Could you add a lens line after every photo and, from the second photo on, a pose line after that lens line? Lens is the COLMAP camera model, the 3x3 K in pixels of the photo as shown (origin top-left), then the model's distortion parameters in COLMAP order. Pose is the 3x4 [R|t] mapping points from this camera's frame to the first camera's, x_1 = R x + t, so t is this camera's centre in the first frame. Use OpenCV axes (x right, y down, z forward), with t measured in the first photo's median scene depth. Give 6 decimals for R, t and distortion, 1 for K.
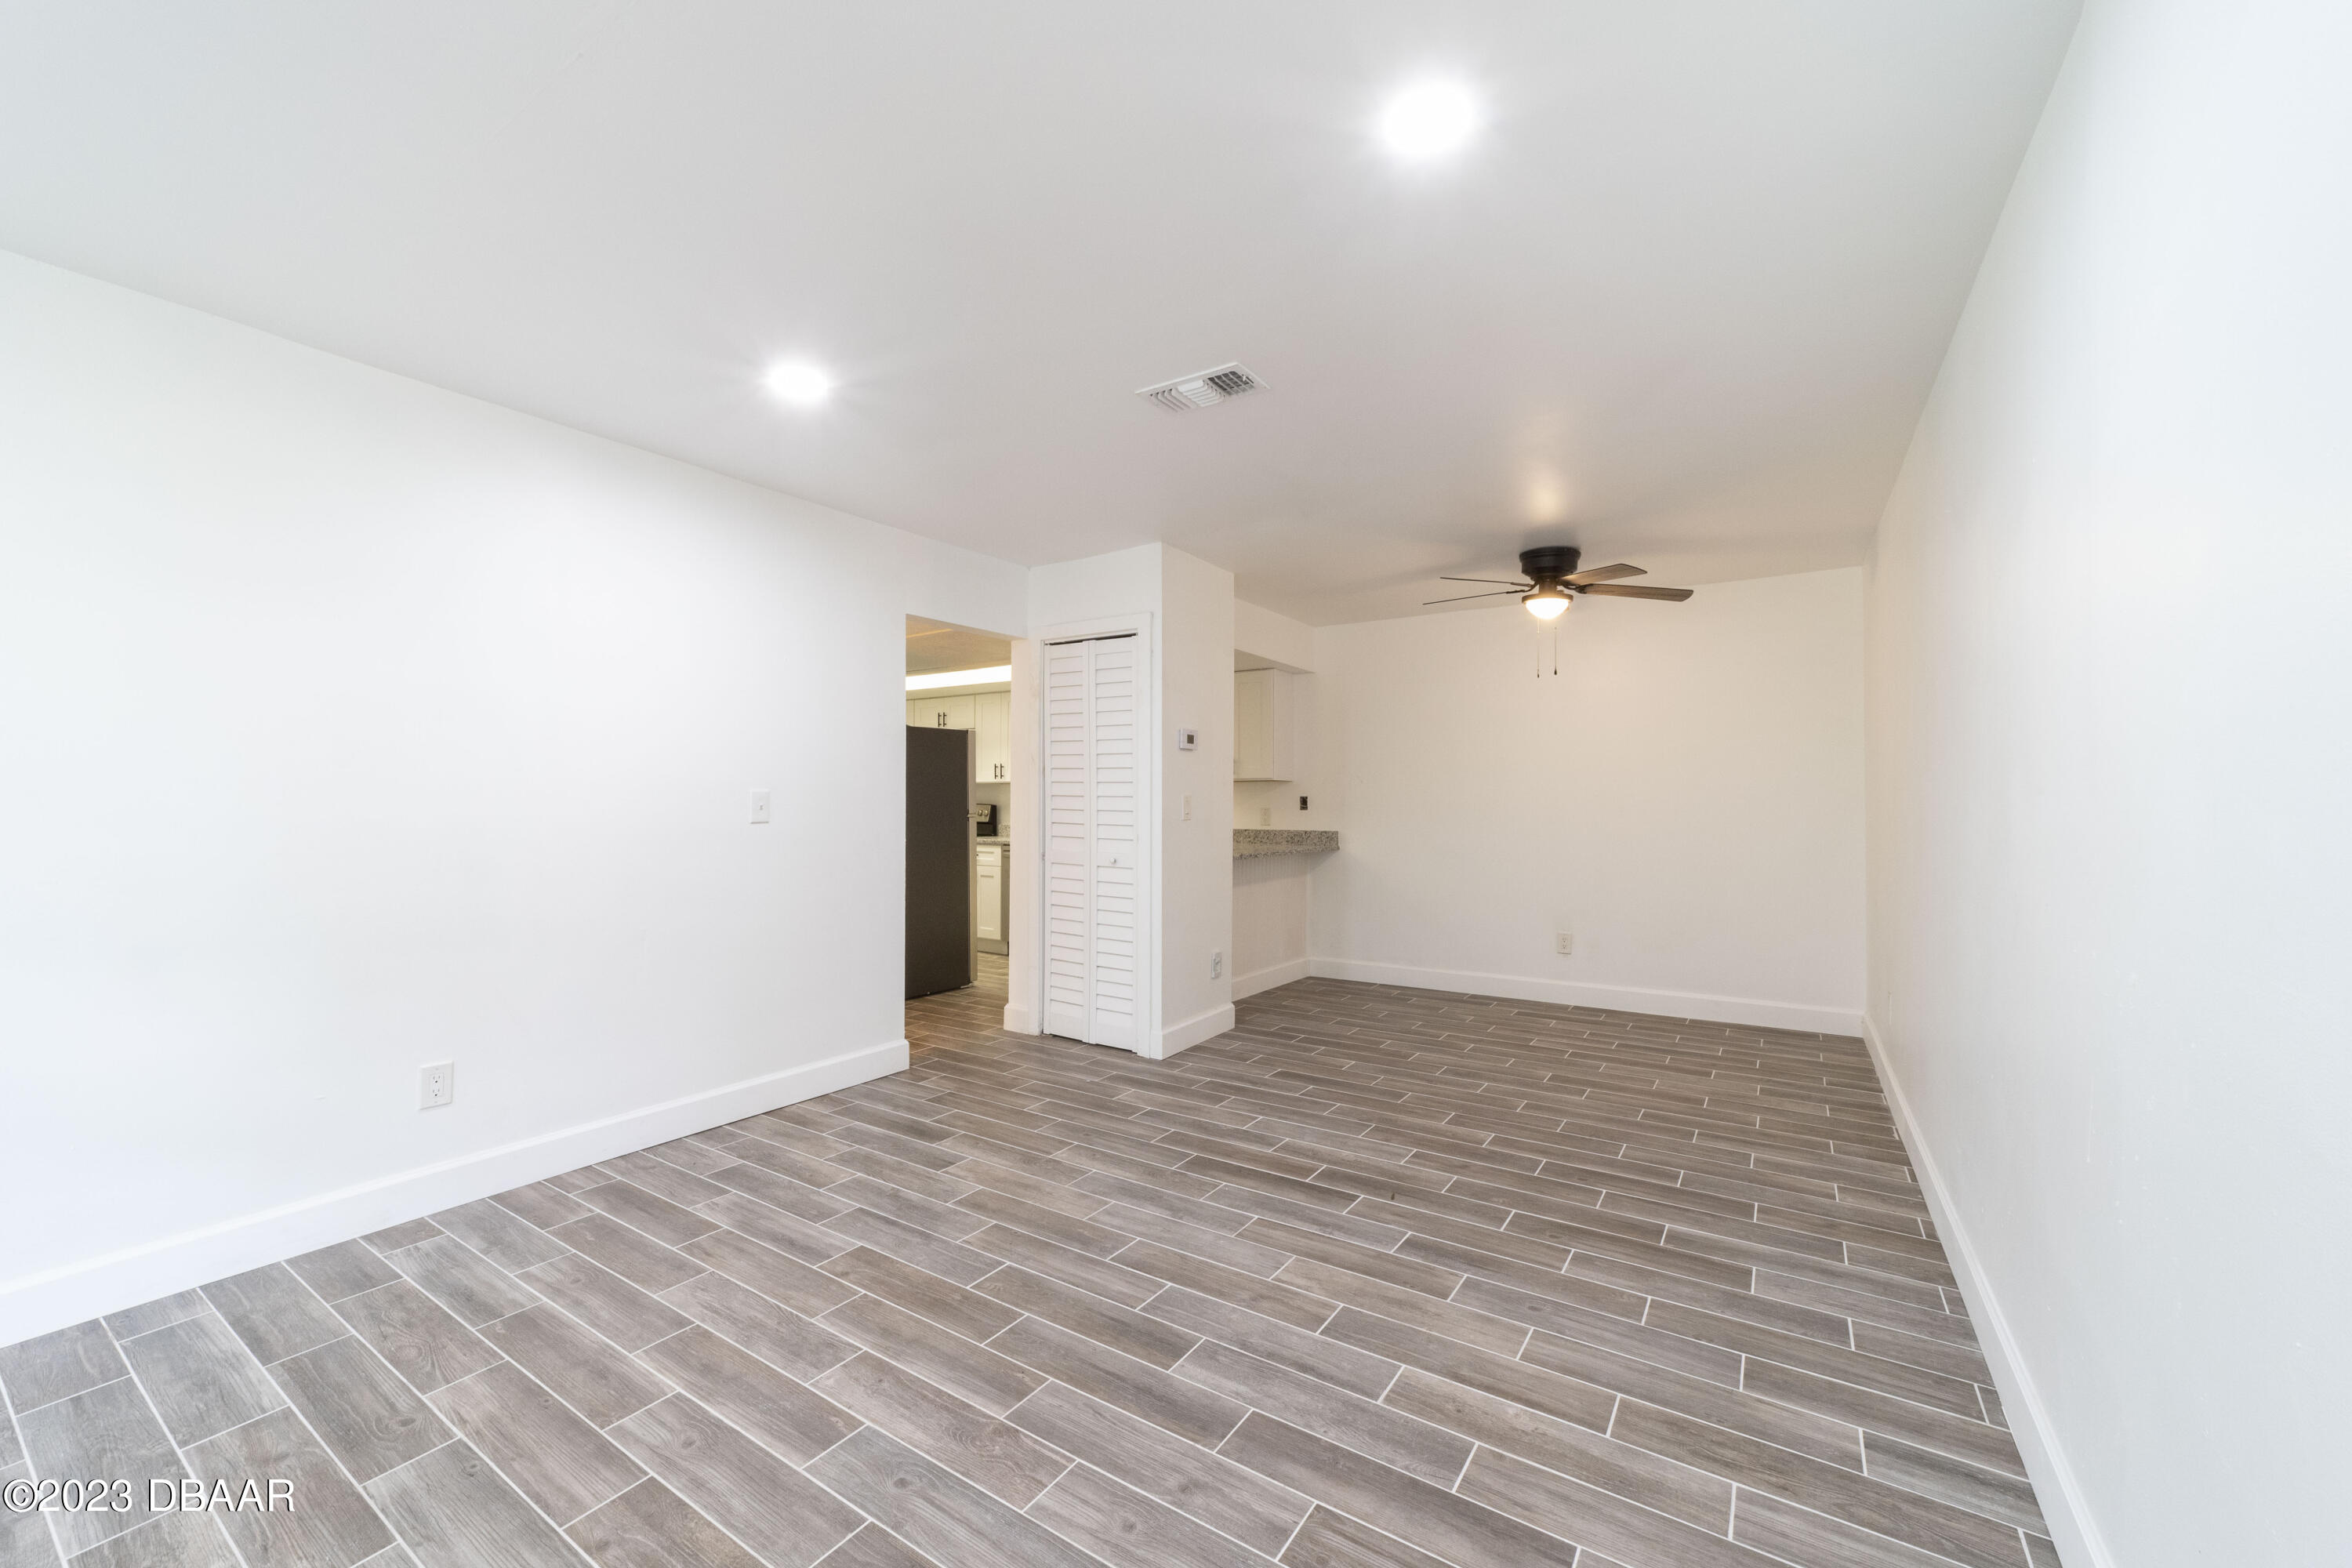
lens RADIAL K [[925.0, 0, 1166.9], [0, 925.0, 788.8], [0, 0, 1]] dist [-0.017220, 0.008678]
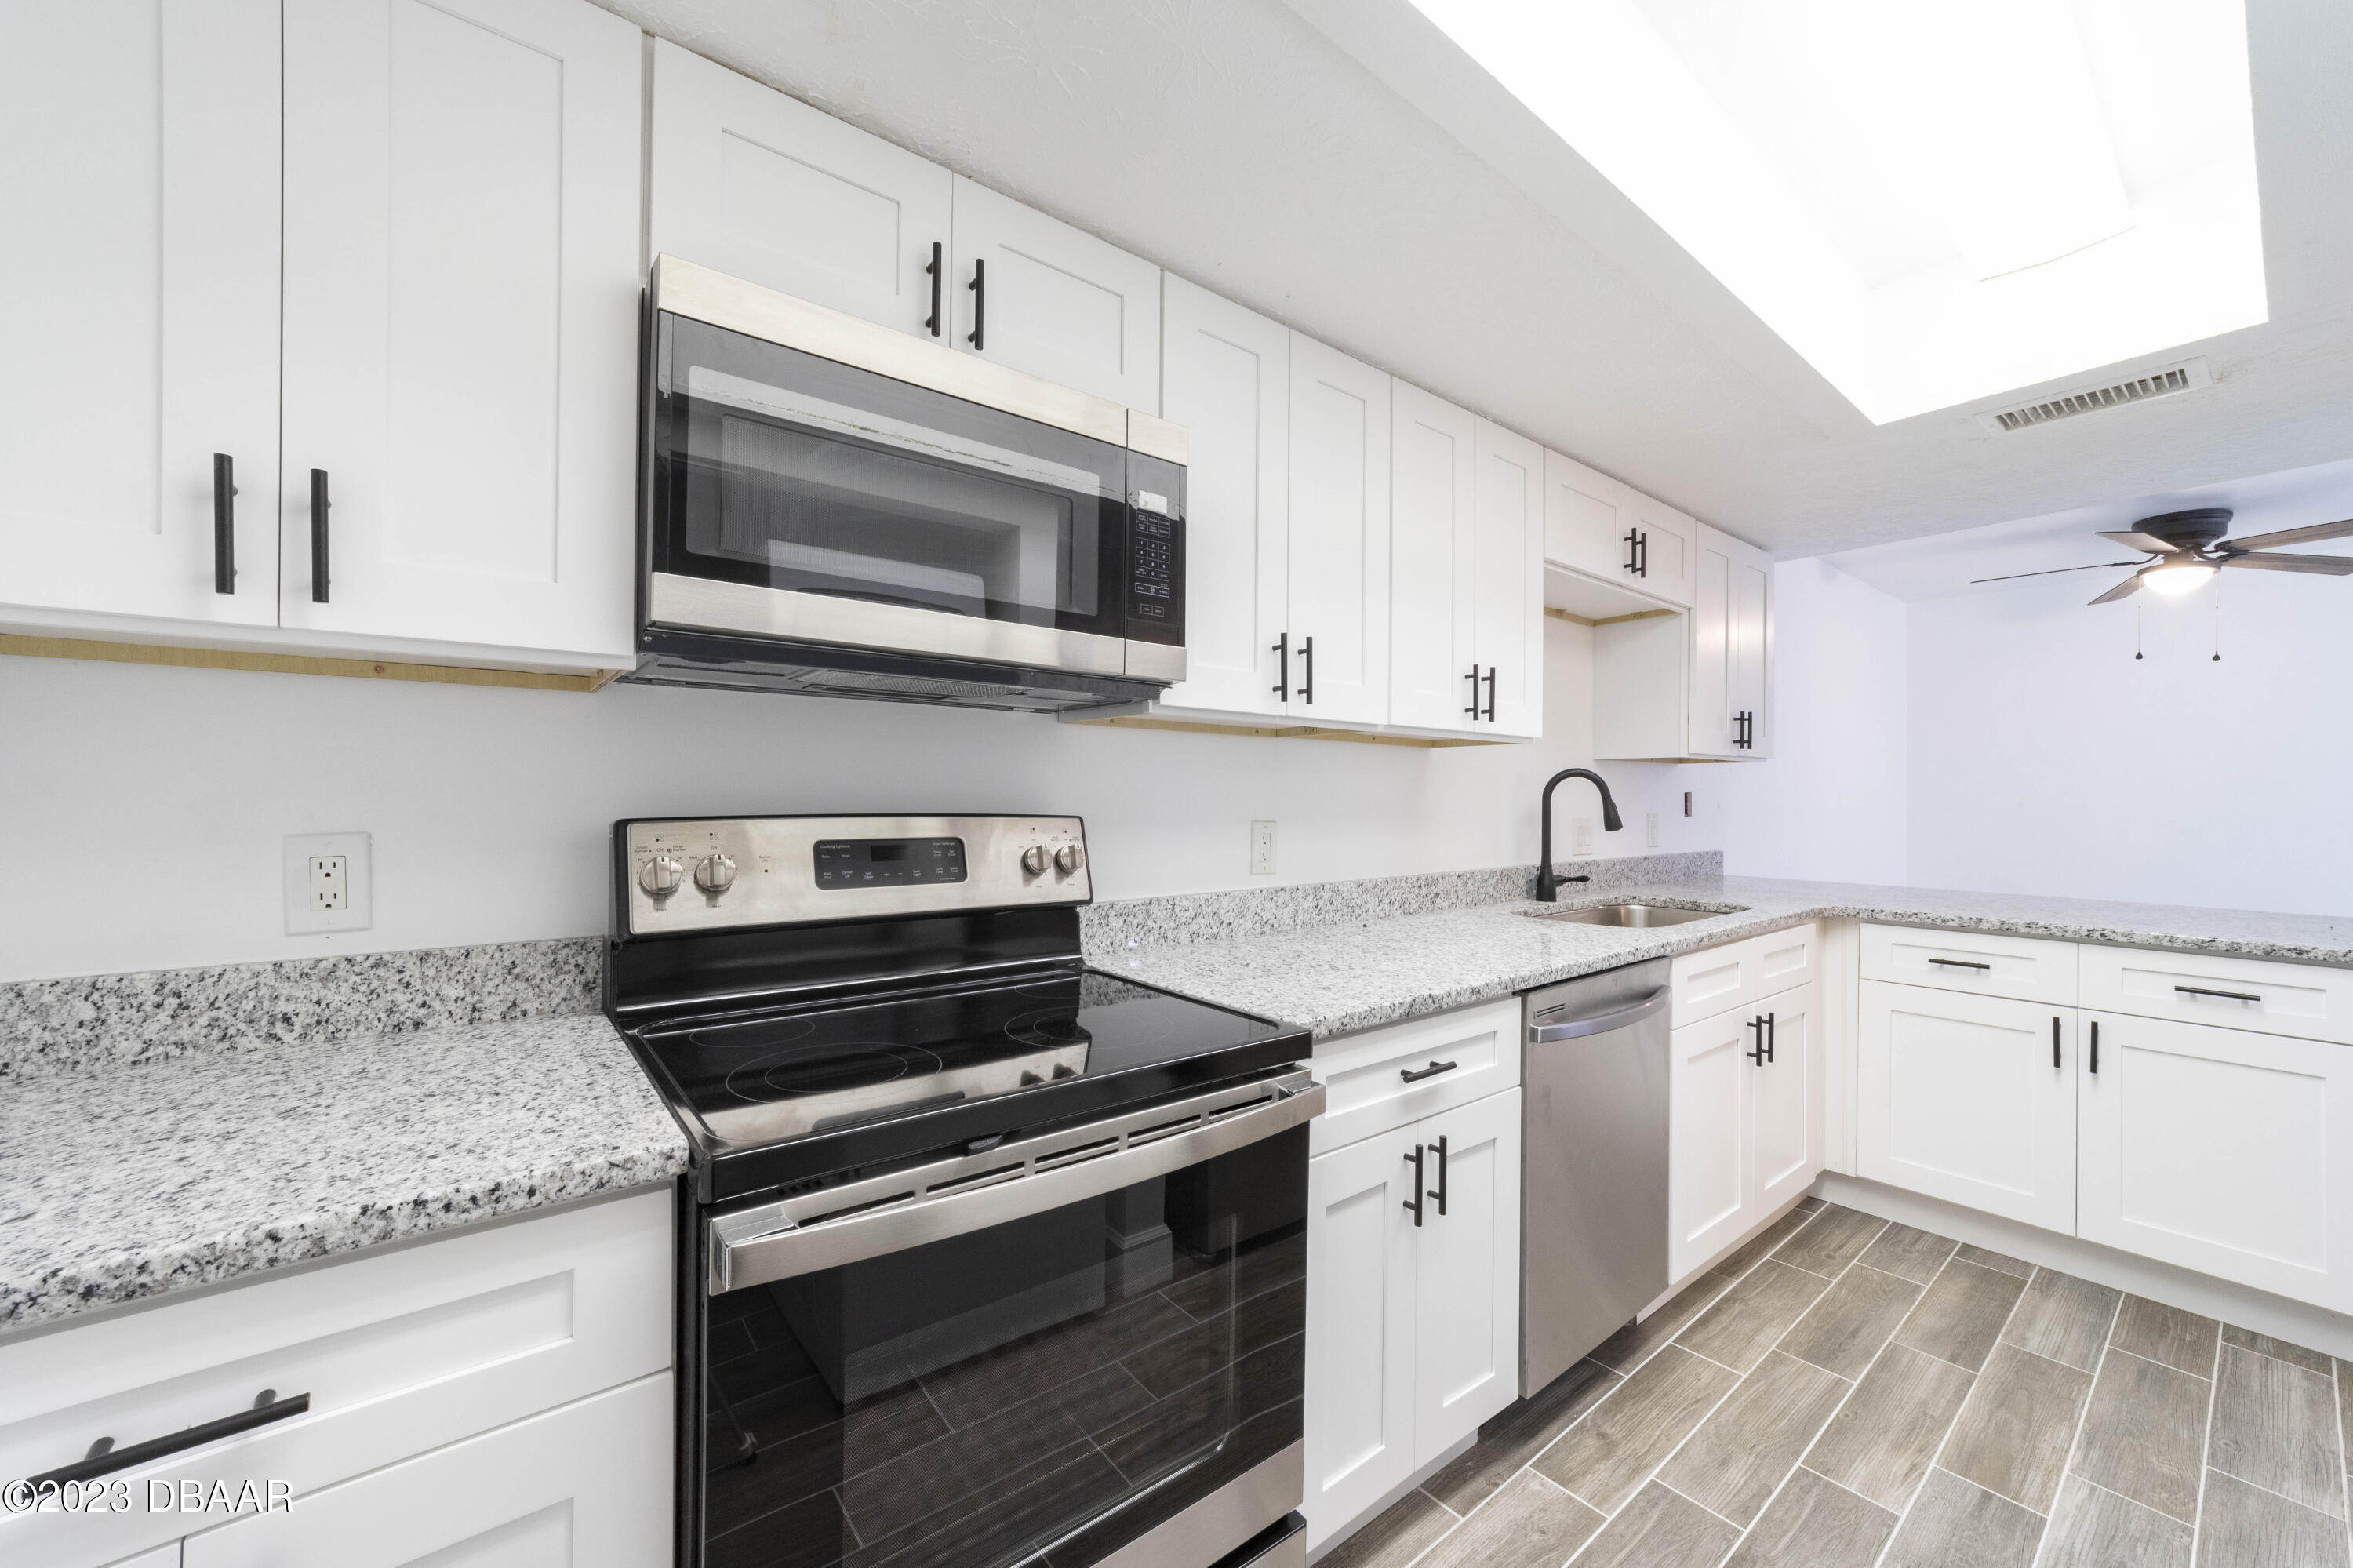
lens RADIAL K [[910.0, 0, 1165.9], [0, 910.0, 789.1], [0, 0, 1]] dist [-0.020263, 0.008311]
pose [[0.308896, 0.006657, 0.951073, -0.976946], [-0.023235, 0.999730, 0.000549, 0.028178], [-0.950812, -0.022267, 0.308967, 2.339019]]
